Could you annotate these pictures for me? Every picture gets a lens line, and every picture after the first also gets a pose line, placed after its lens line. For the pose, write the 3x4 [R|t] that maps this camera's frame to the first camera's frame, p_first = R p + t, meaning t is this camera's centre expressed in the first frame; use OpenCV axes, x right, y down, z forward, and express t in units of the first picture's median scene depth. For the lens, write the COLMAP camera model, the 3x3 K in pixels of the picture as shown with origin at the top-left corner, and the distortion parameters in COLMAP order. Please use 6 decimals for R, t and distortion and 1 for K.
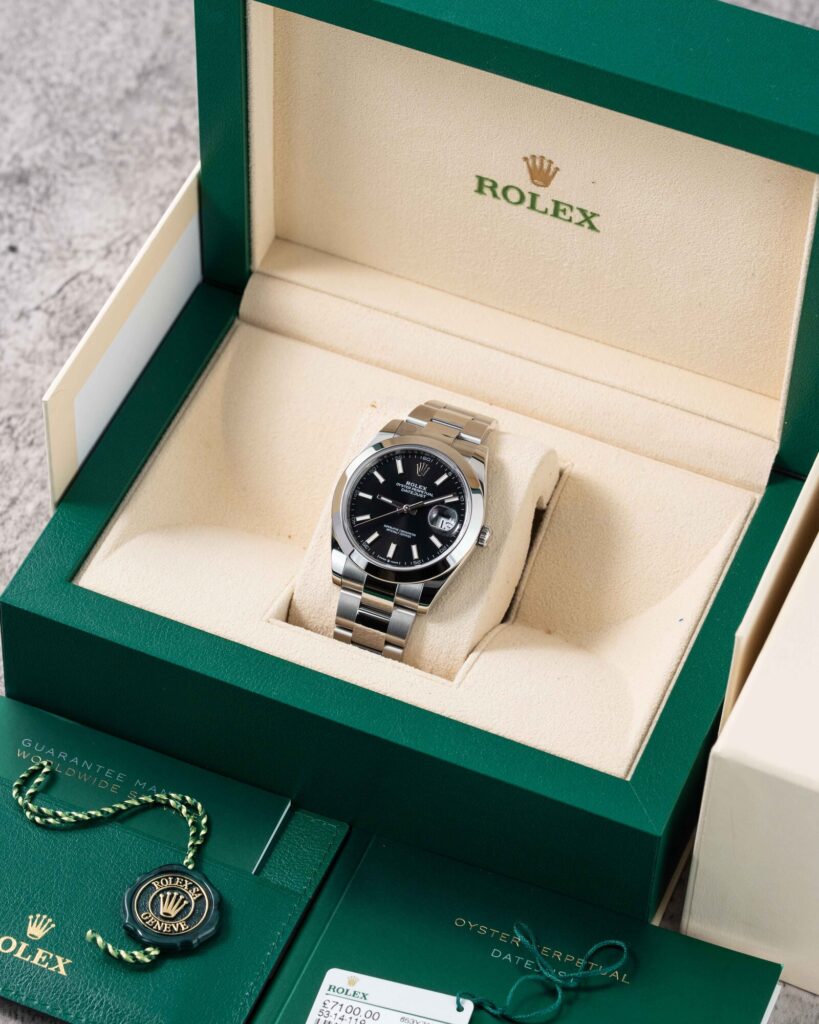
lens RADIAL K [[4345.2, 0, 410.2], [0, 4345.2, 513.0], [0, 0, 1]] dist [0.038710, 0.000000]
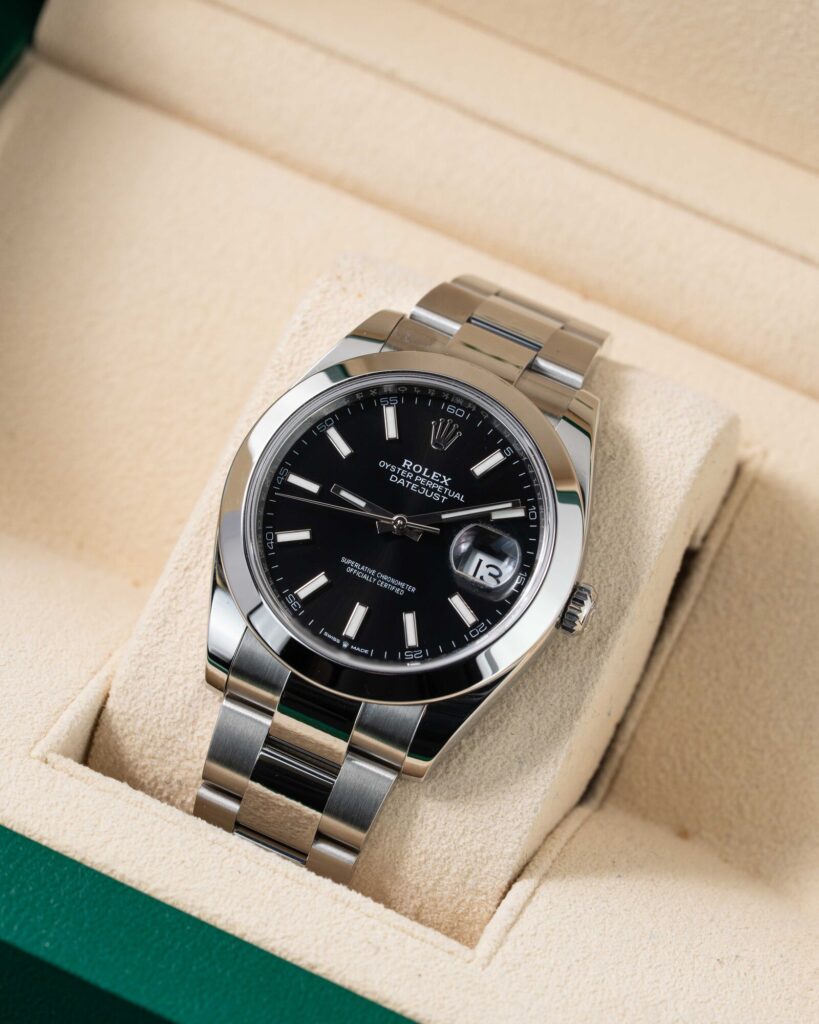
lens RADIAL K [[4345.2, 0, 402.8], [0, 4345.2, 510.1], [0, 0, 1]] dist [0.038710, 0.000000]
pose [[0.992660, 0.096477, 0.072921, -0.031042], [-0.097919, 0.995058, 0.016462, -0.009268], [-0.070972, -0.023482, 0.997202, 0.575590]]
